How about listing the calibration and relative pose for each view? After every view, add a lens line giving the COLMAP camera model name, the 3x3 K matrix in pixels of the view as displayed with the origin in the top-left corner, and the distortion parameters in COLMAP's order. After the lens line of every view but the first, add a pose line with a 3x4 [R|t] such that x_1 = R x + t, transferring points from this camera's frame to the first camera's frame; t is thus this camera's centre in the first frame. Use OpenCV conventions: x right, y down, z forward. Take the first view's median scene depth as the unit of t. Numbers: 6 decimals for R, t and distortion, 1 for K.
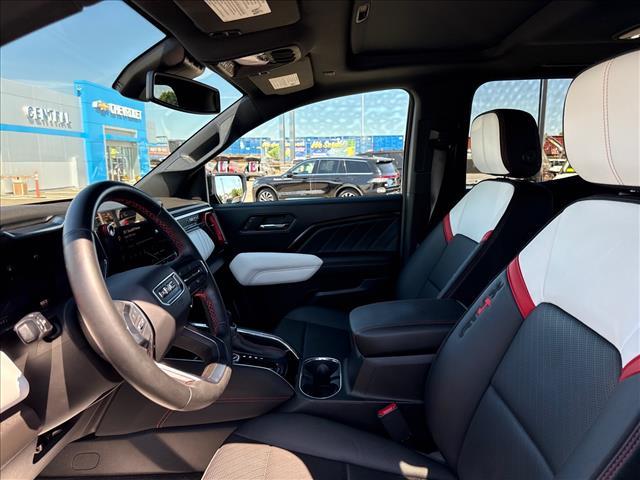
lens RADIAL K [[455.8, 0, 320.0], [0, 455.8, 240.0], [0, 0, 1]] dist [0.053893, -0.077302]
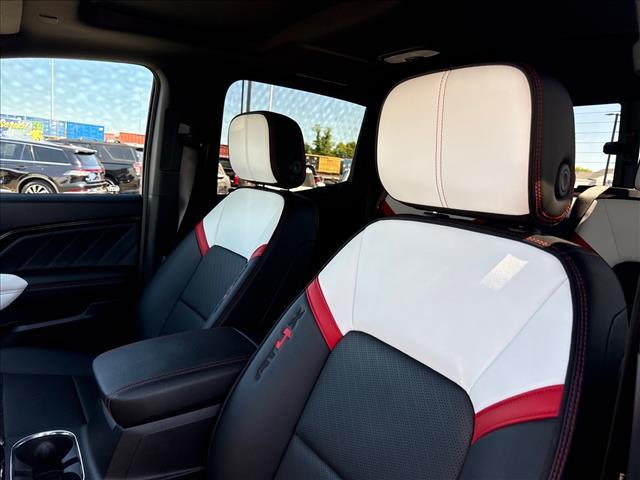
lens RADIAL K [[455.8, 0, 320.0], [0, 455.8, 240.0], [0, 0, 1]] dist [0.053893, -0.077302]
pose [[0.811854, 0.004709, 0.583842, -0.043264], [-0.003437, 0.999989, -0.003286, -0.019039], [-0.583850, 0.000661, 0.811861, 0.149733]]
